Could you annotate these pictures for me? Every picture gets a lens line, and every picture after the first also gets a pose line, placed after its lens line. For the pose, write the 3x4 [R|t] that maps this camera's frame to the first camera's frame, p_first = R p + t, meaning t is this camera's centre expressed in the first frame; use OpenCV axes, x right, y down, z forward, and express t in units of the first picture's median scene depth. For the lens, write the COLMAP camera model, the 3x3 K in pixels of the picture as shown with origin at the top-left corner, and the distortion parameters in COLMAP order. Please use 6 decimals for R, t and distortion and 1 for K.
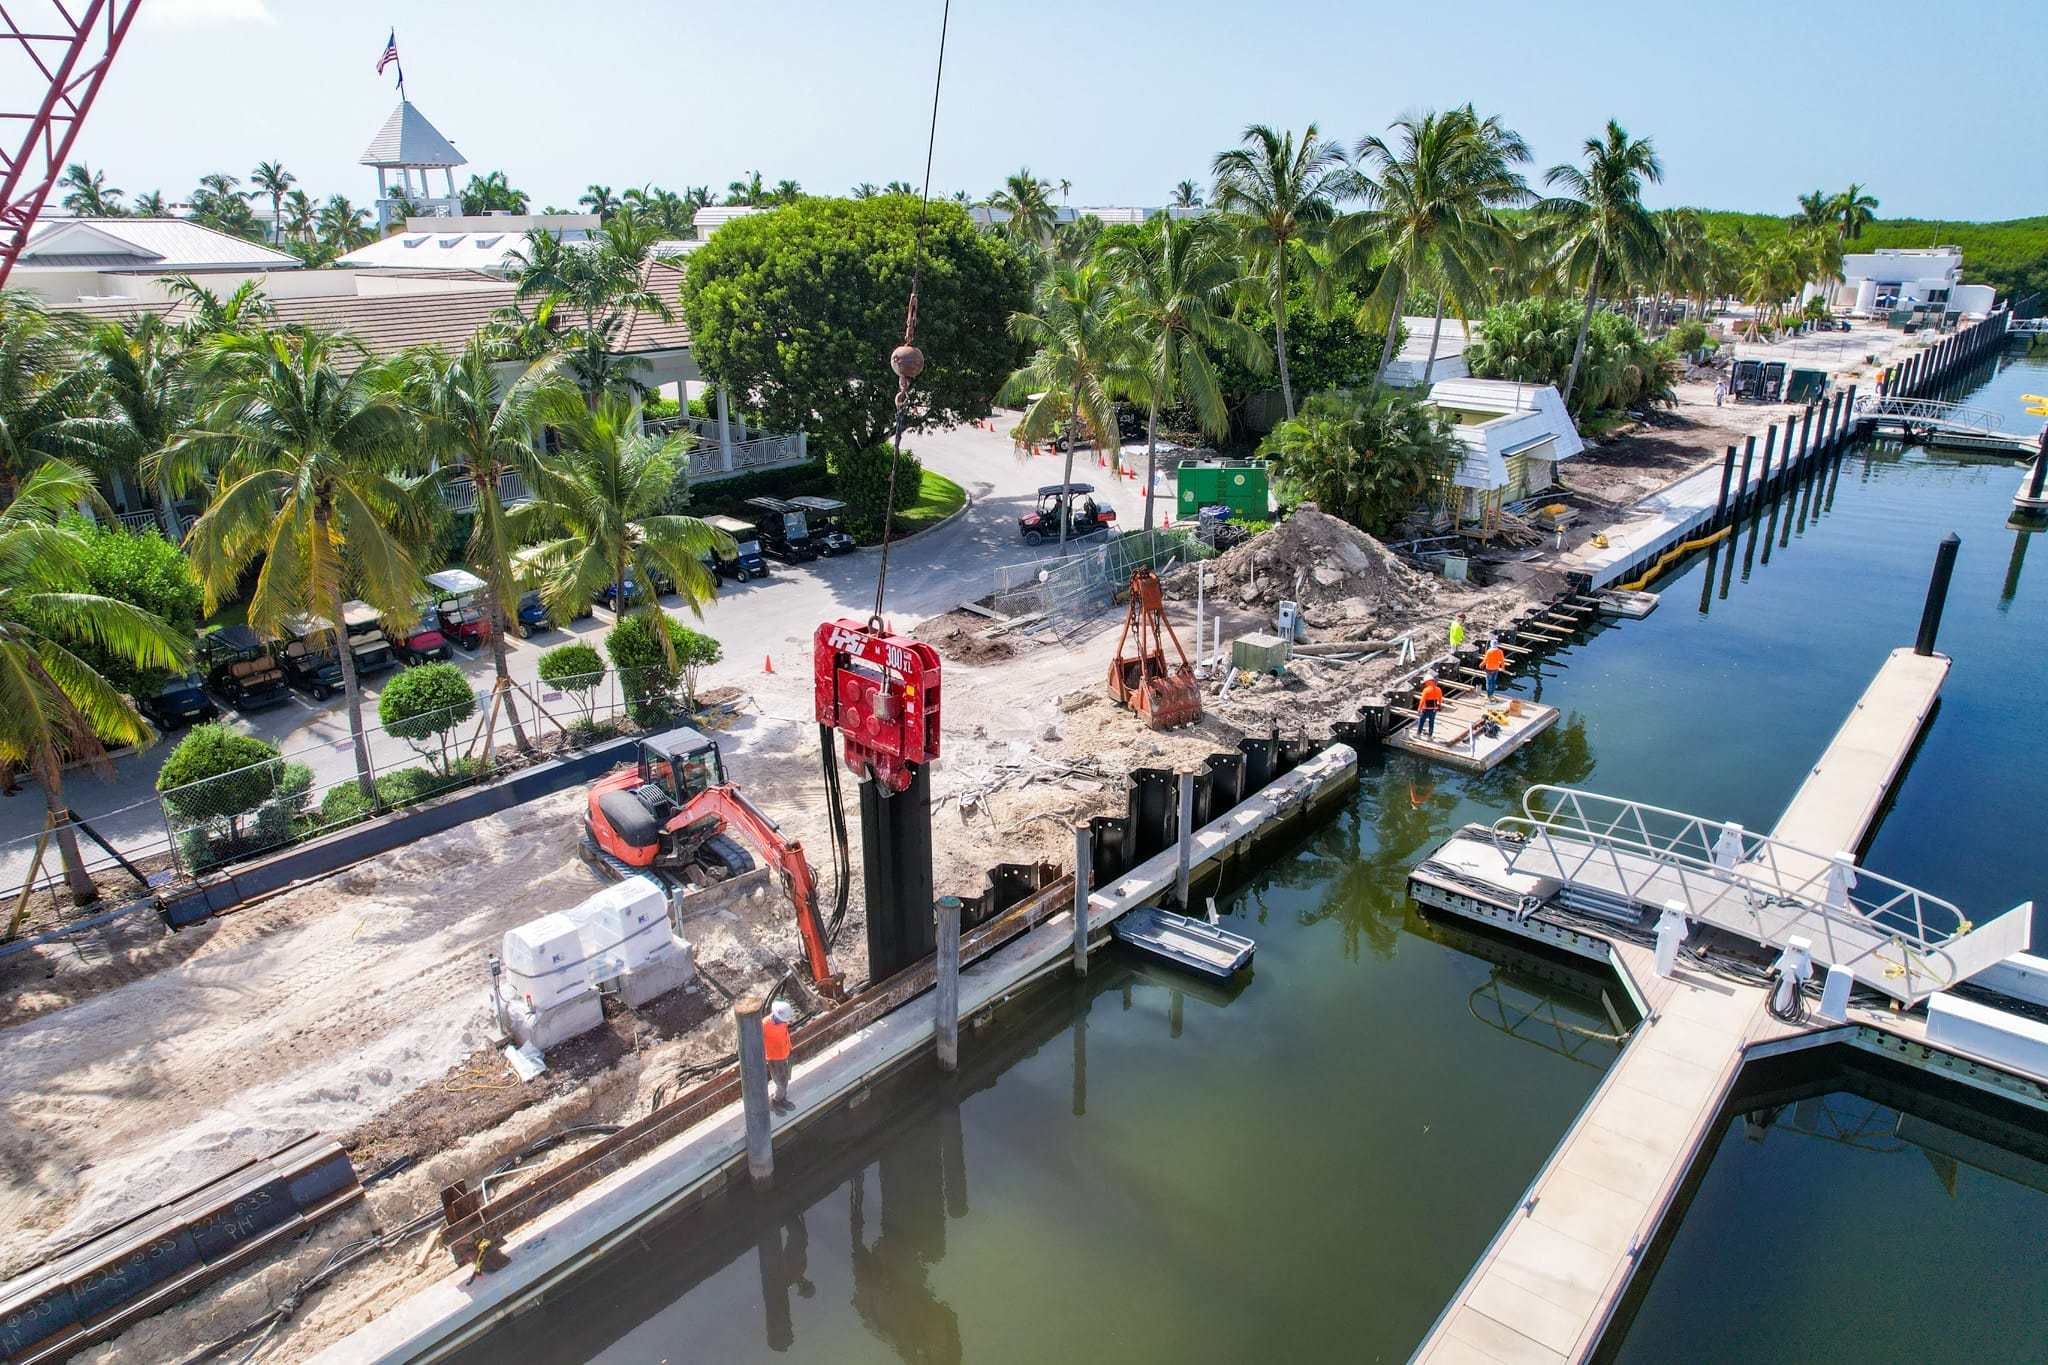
lens RADIAL K [[1308.8, 0, 1017.7], [0, 1308.8, 687.8], [0, 0, 1]] dist [-0.055441, 0.046605]
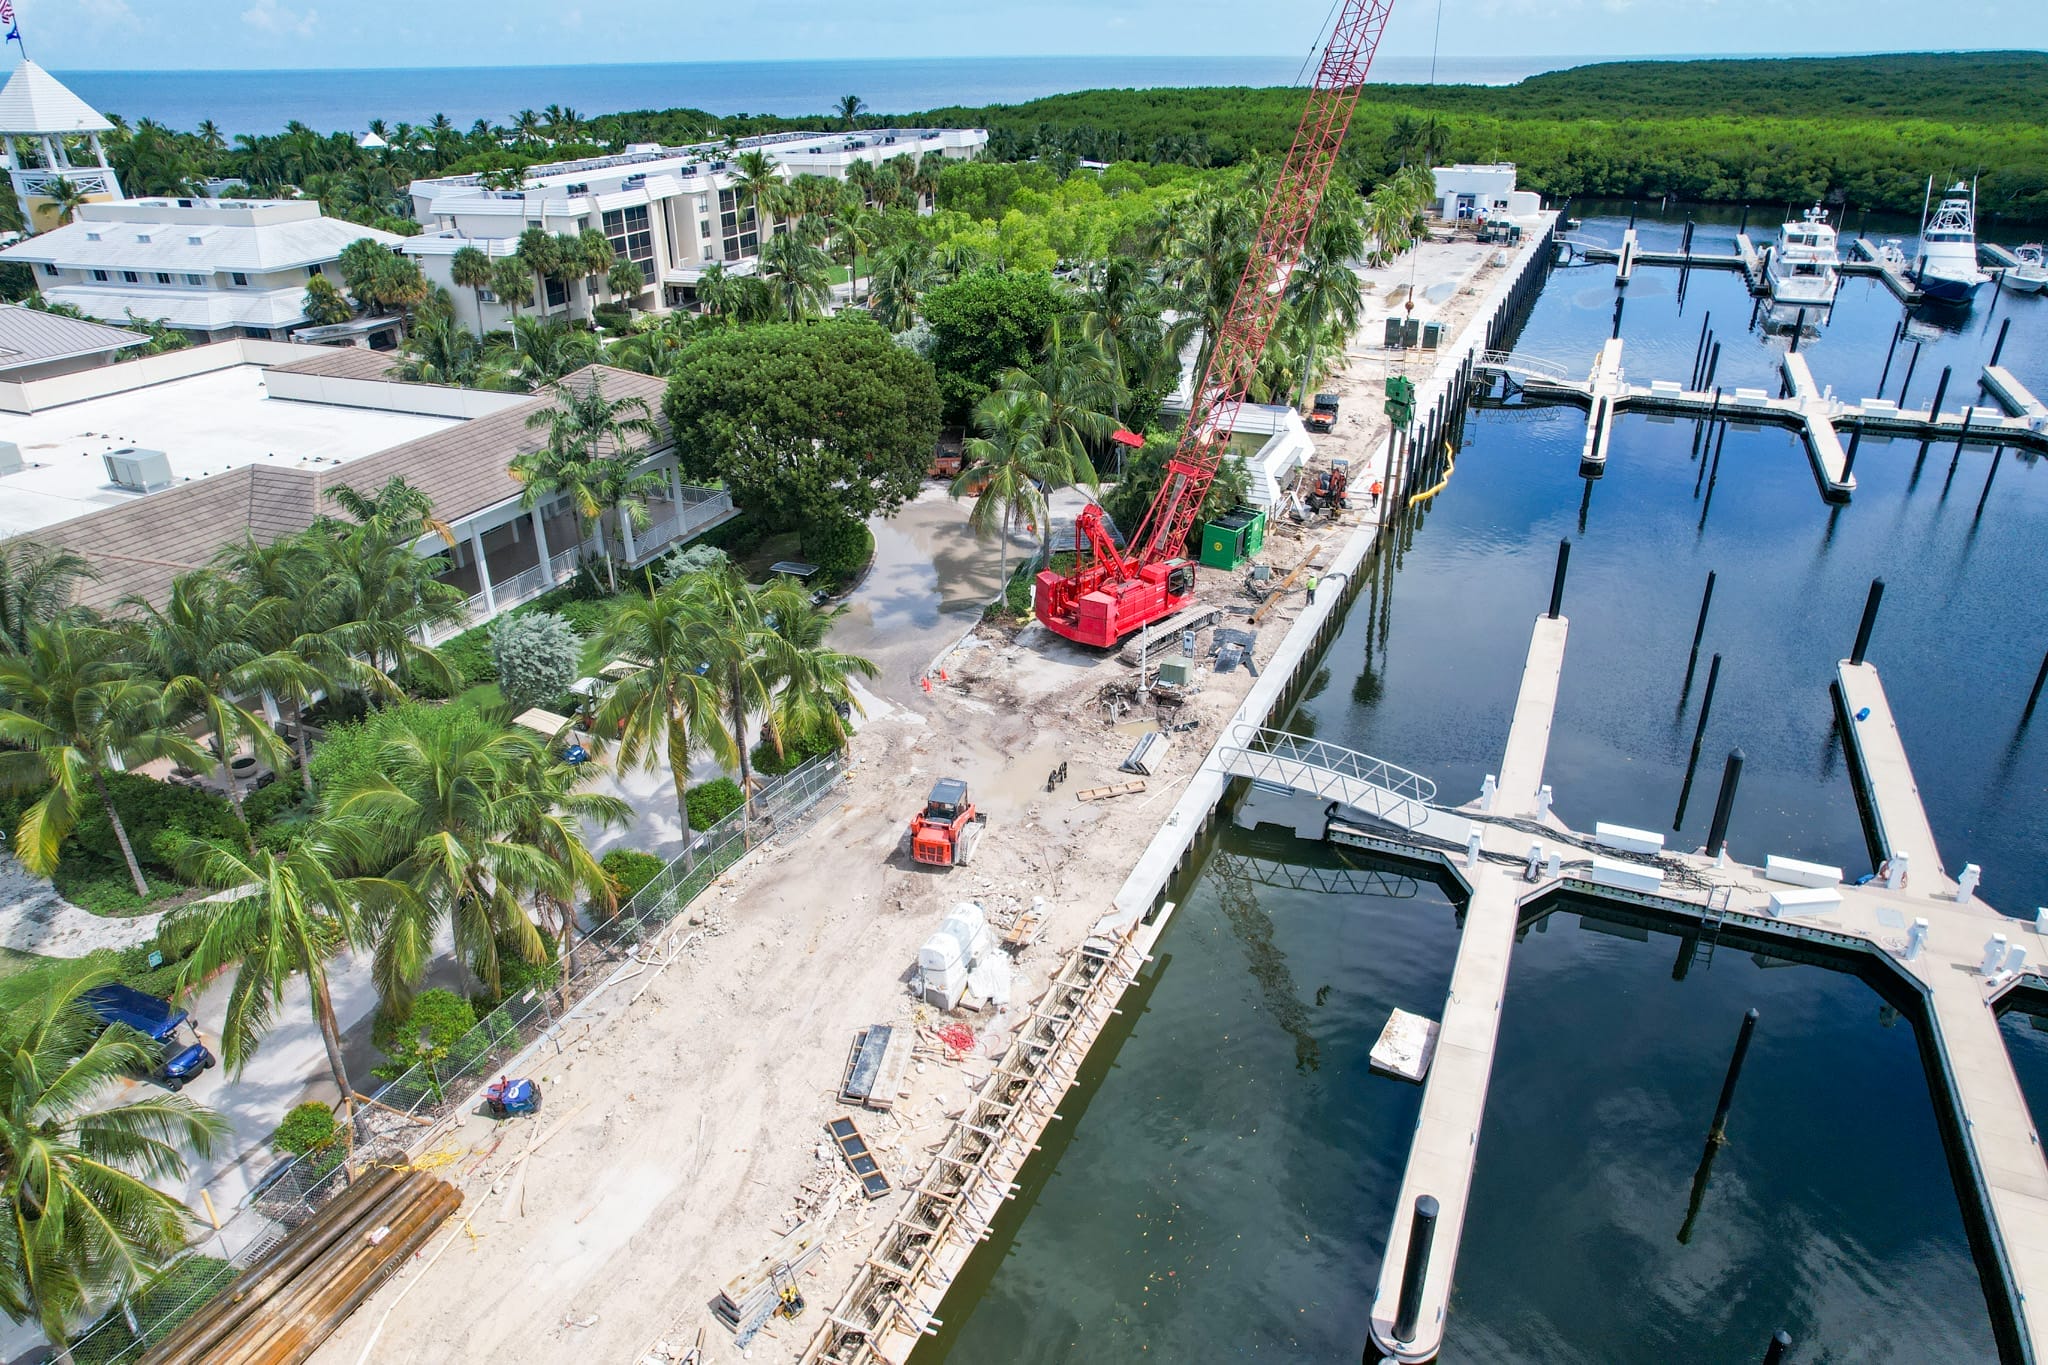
lens RADIAL K [[1308.8, 0, 1002.8], [0, 1308.8, 693.5], [0, 0, 1]] dist [-0.055441, 0.046605]
pose [[0.962284, -0.130721, 0.238580, -0.363791], [0.104509, 0.987325, 0.119444, -0.199419], [-0.251170, -0.090005, 0.963749, -0.390129]]
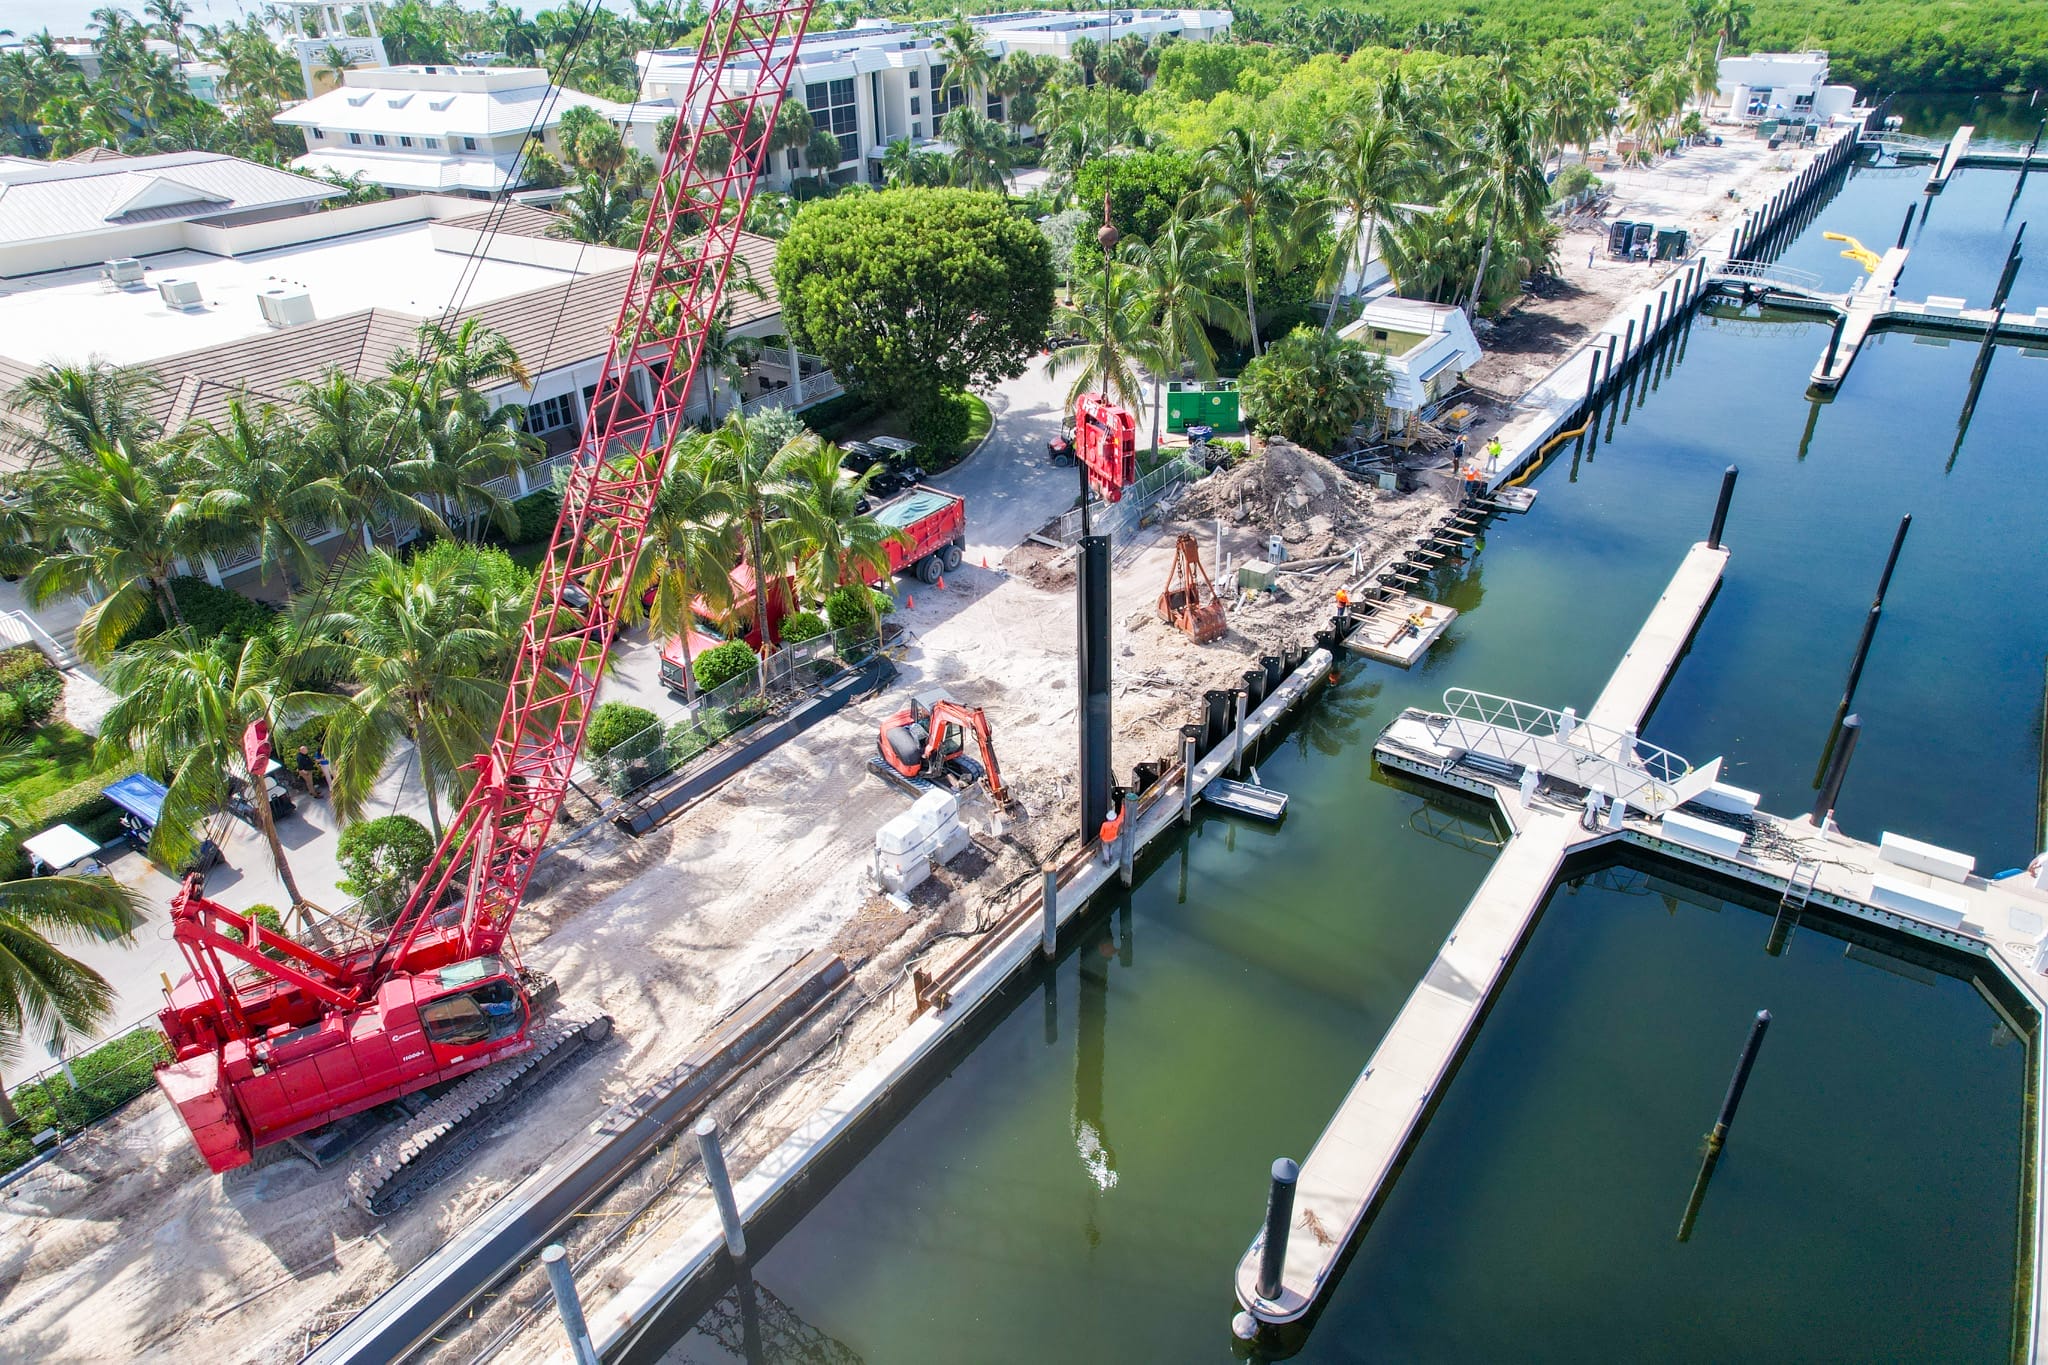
lens RADIAL K [[1308.8, 0, 1019.2], [0, 1308.8, 684.8], [0, 0, 1]] dist [-0.055441, 0.046605]
pose [[0.996034, -0.056705, 0.068565, -0.172266], [0.044186, 0.984106, 0.171996, -0.161192], [-0.077228, -0.168284, 0.982709, -0.381785]]
